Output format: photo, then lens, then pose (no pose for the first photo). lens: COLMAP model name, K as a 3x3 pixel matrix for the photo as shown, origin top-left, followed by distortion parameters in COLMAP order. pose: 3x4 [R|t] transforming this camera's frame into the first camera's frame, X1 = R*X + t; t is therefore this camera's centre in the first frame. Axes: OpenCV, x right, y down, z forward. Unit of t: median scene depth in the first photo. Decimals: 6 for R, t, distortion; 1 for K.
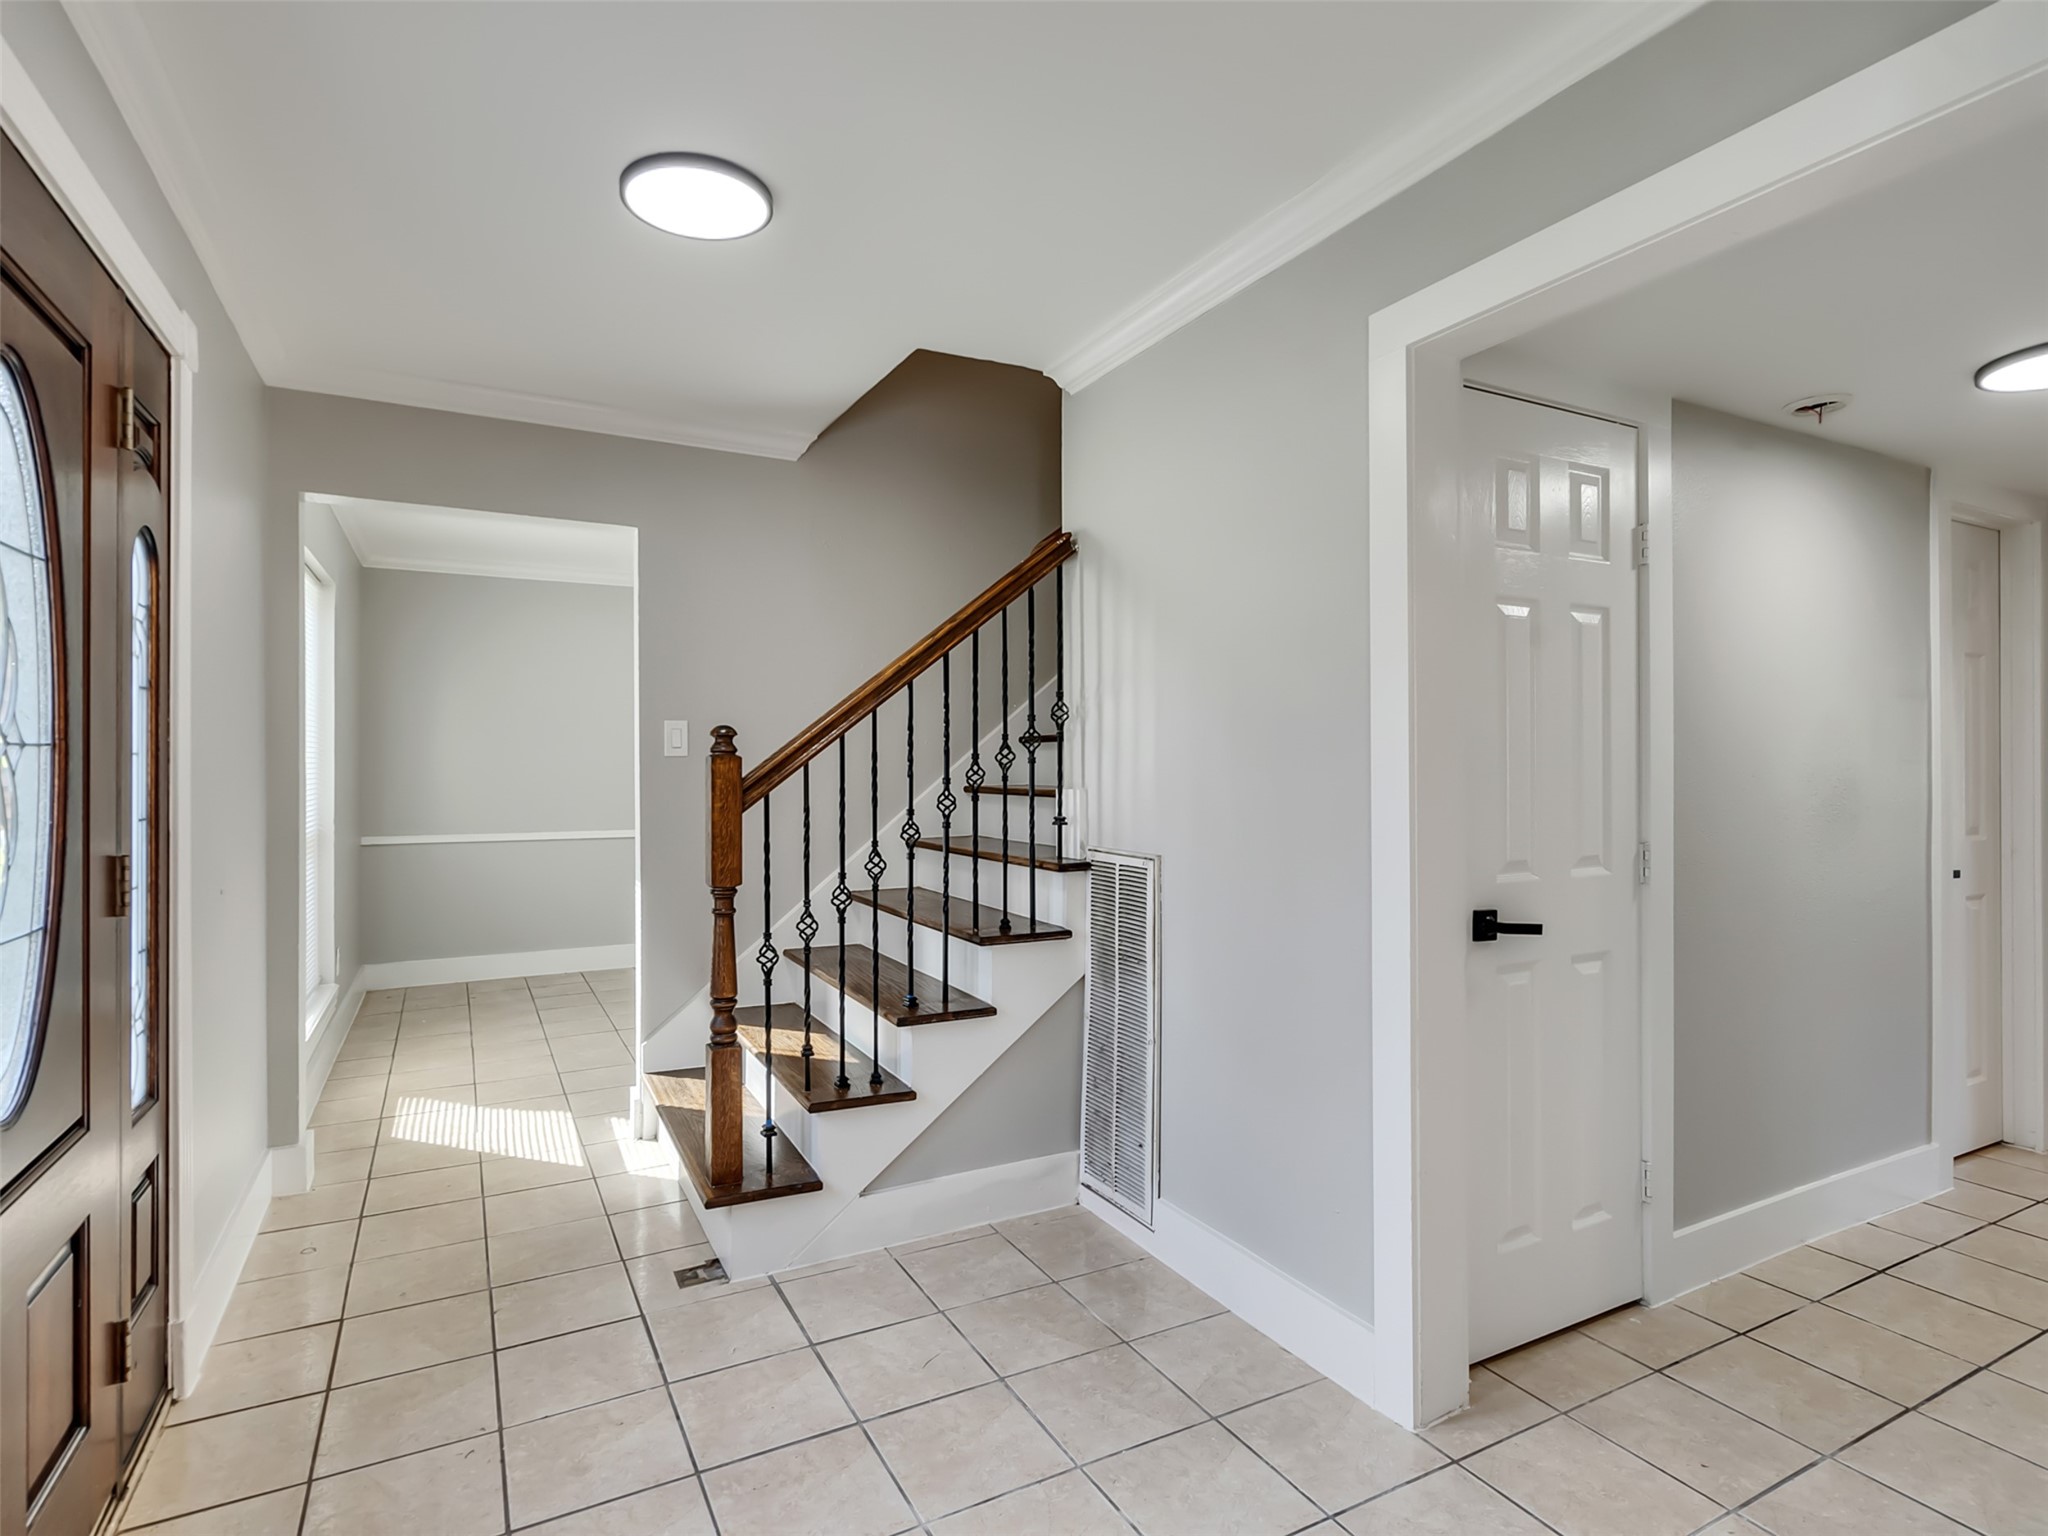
lens RADIAL K [[1042.8, 0, 998.9], [0, 1042.8, 766.3], [0, 0, 1]] dist [0.001098, 0.007858]
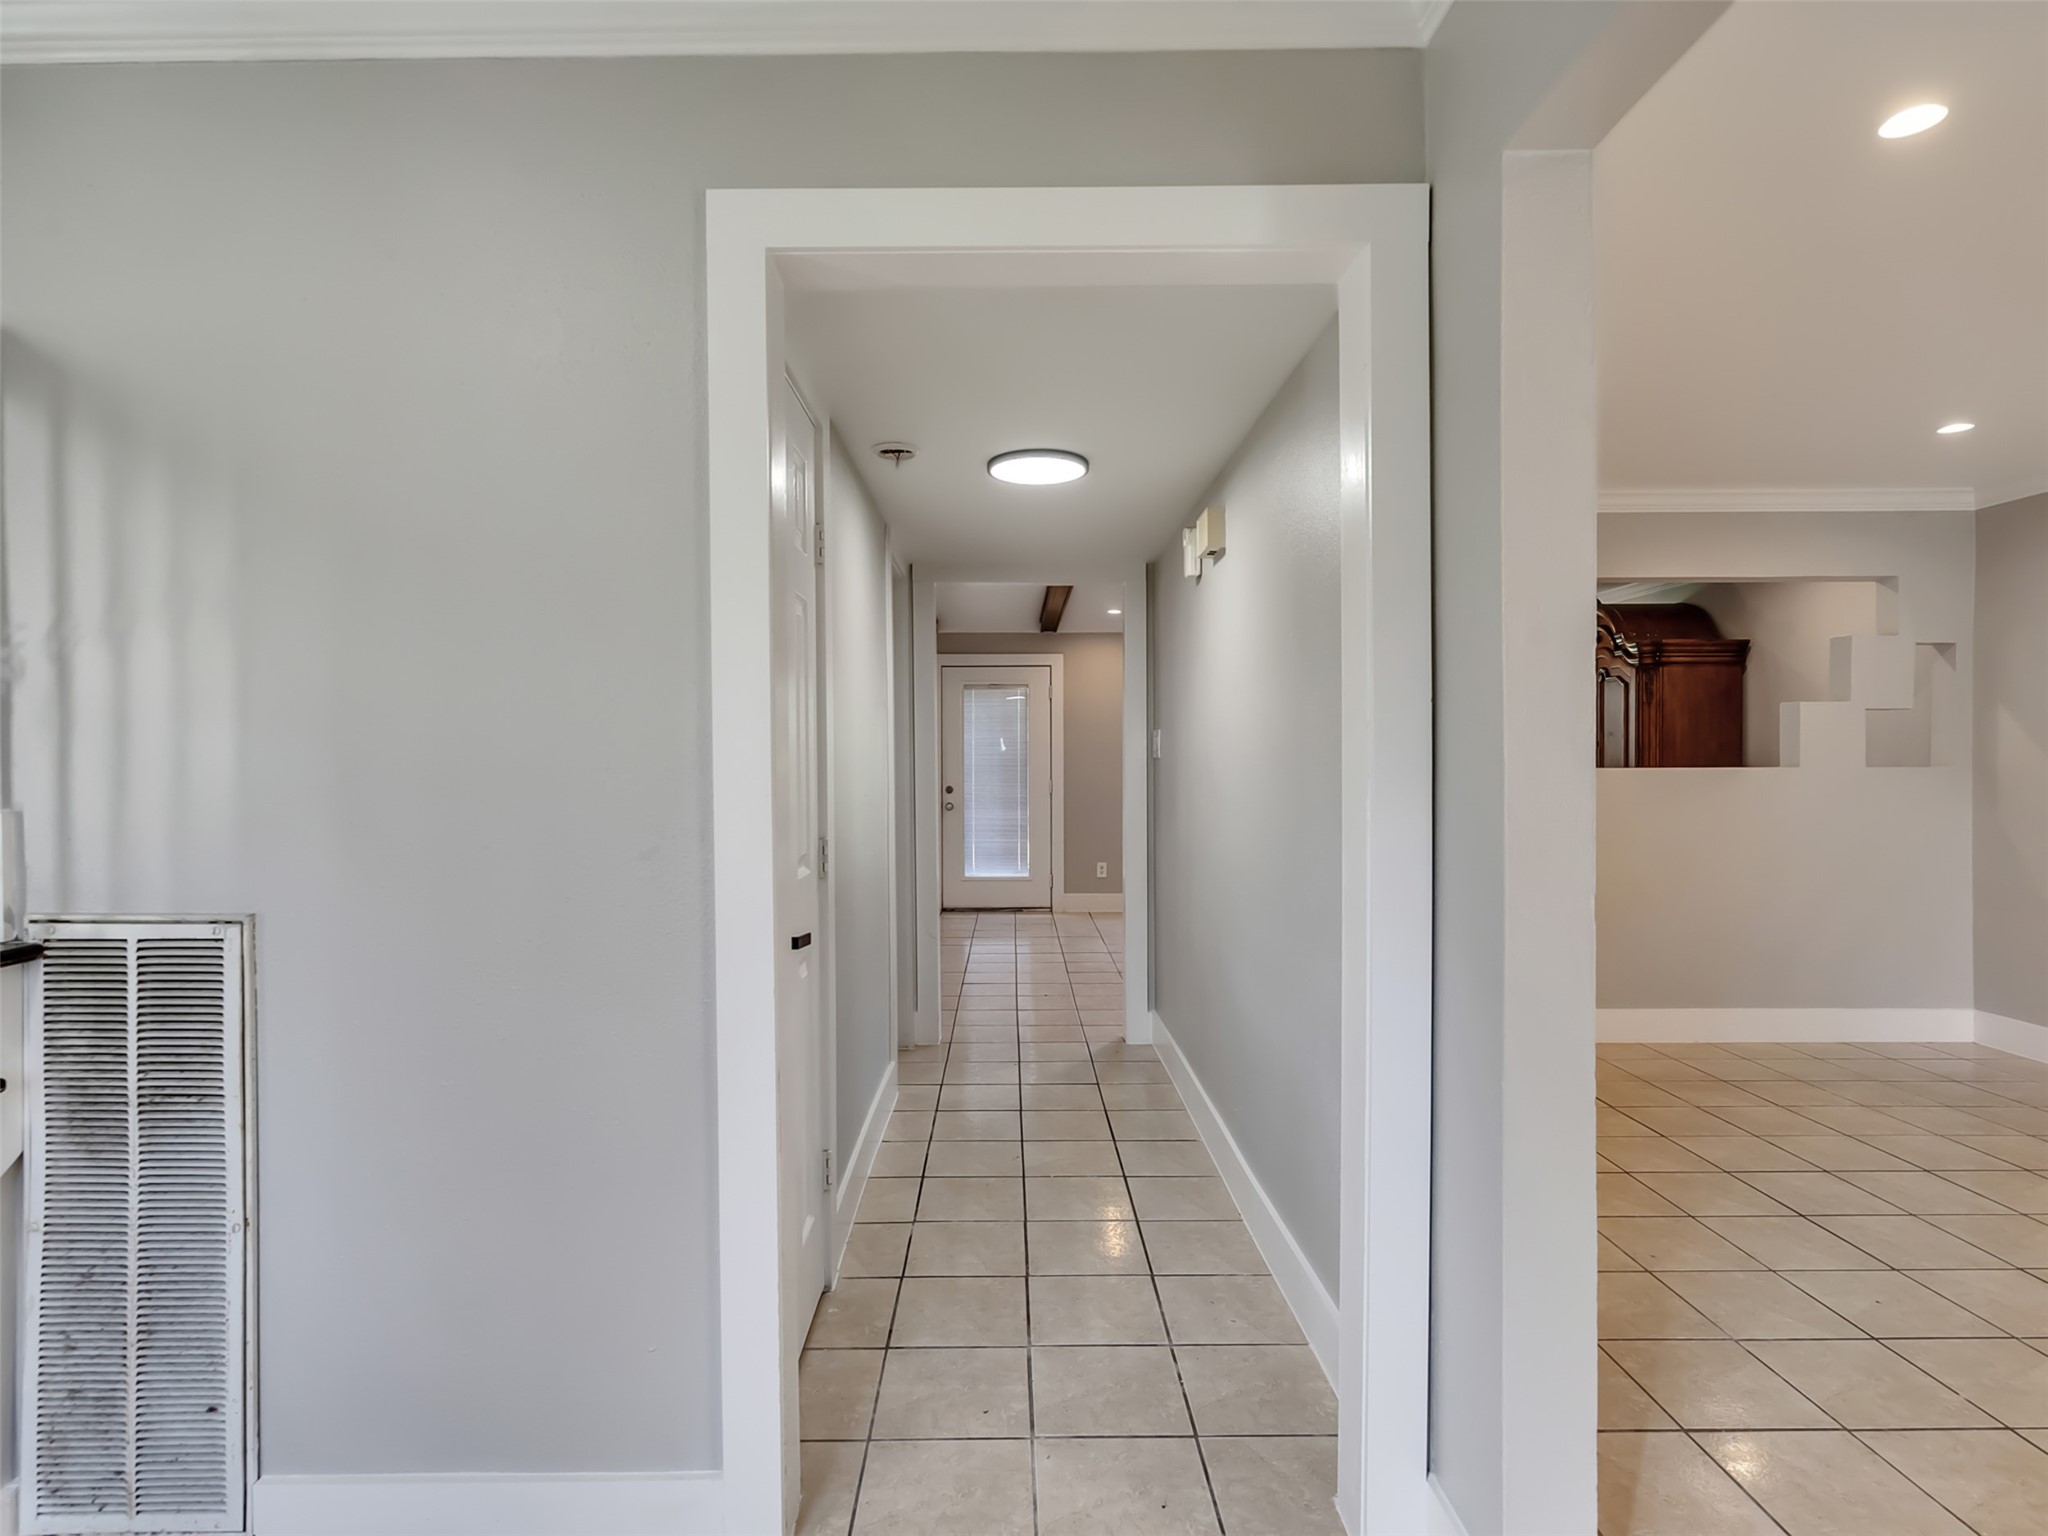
lens RADIAL K [[1048.1, 0, 1012.2], [0, 1048.1, 766.3], [0, 0, 1]] dist [-0.007237, 0.002866]
pose [[0.457484, -0.005266, 0.889202, -0.177134], [0.004538, 0.999983, 0.003588, -0.000521], [-0.889206, 0.002394, 0.457500, 0.320012]]
